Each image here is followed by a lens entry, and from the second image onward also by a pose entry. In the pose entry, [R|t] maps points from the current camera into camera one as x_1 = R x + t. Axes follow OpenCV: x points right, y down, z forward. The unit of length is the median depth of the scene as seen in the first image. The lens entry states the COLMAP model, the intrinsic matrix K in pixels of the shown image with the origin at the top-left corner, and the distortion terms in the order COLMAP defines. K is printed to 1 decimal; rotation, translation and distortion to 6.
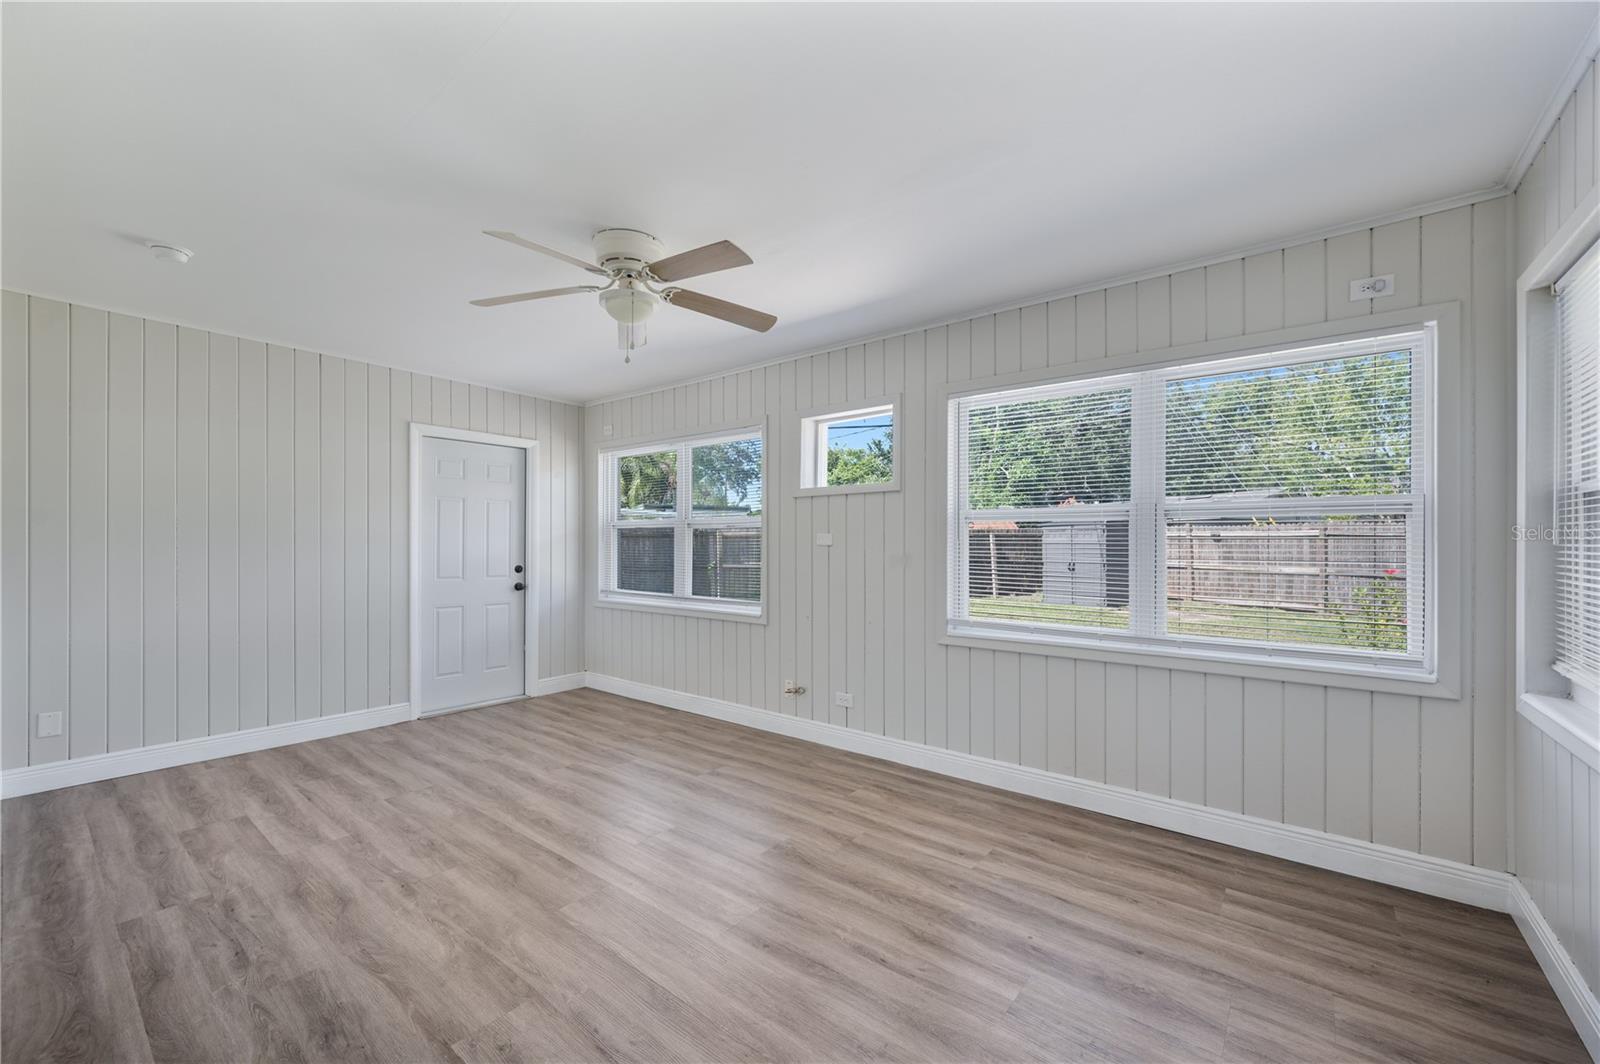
lens RADIAL K [[639.9, 0, 802.3], [0, 639.9, 540.1], [0, 0, 1]] dist [-0.000538, -0.000268]
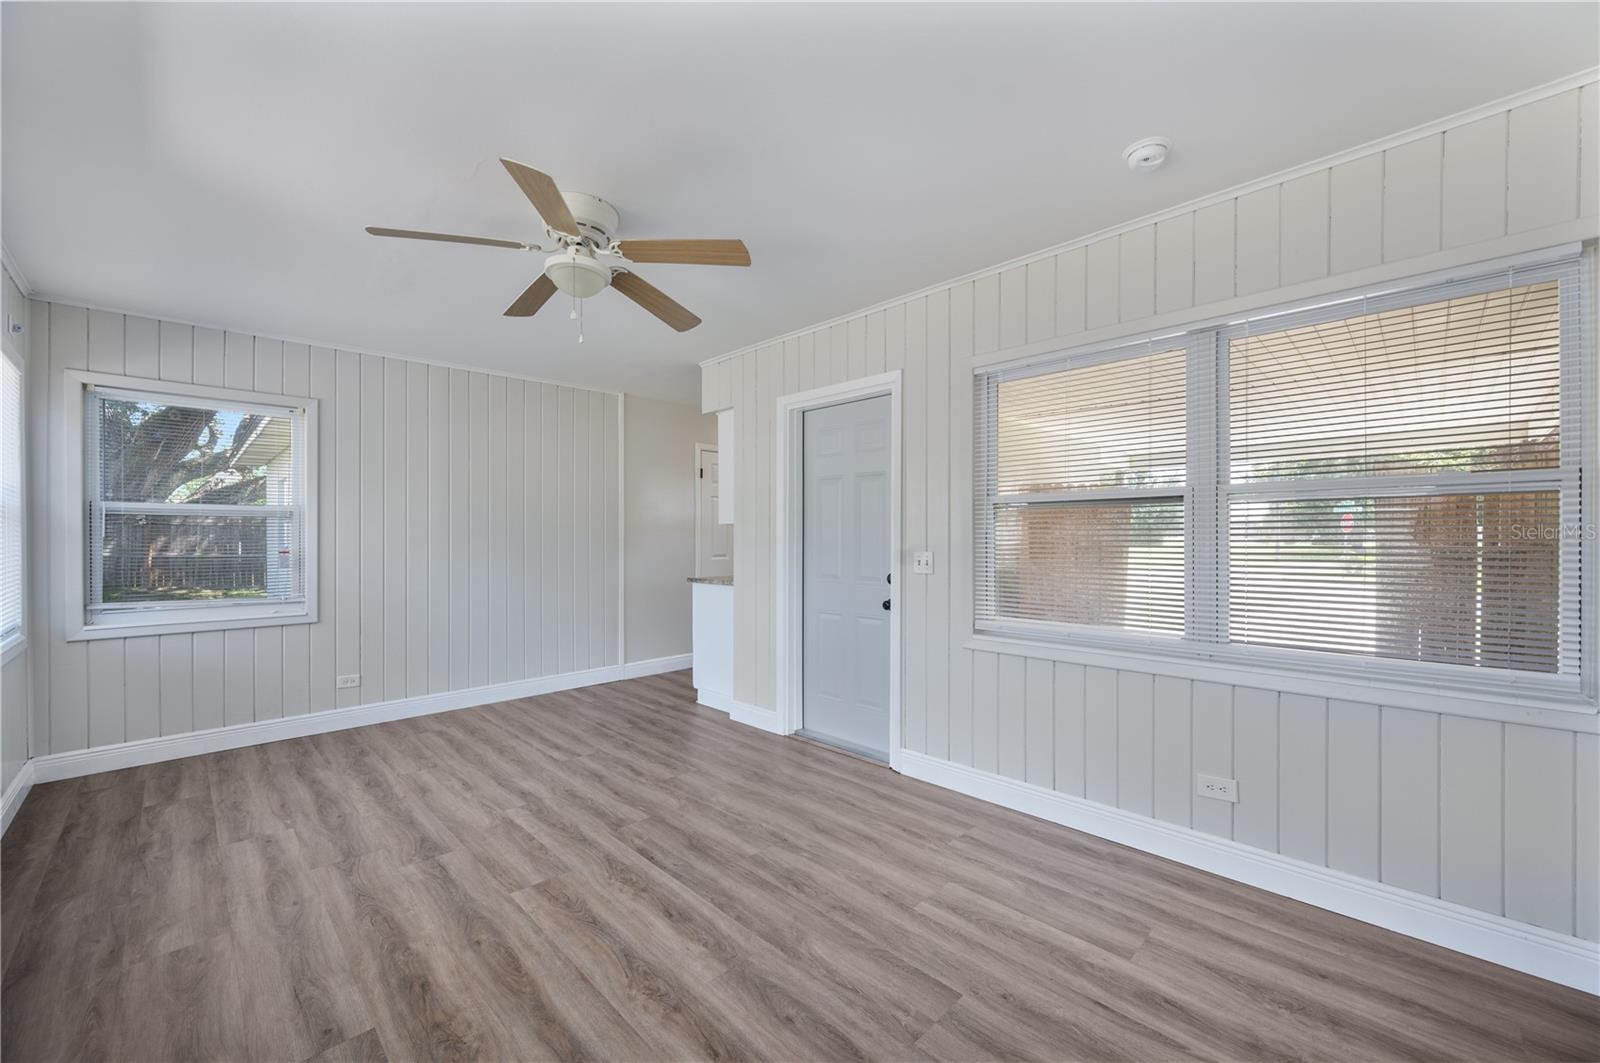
lens RADIAL K [[639.9, 0, 802.3], [0, 639.9, 539.6], [0, 0, 1]] dist [-0.000538, -0.000268]
pose [[-0.993390, -0.001909, 0.114772, -0.703414], [-0.002721, 0.999972, -0.006921, 0.017663], [-0.114755, -0.007187, -0.993368, 1.904996]]
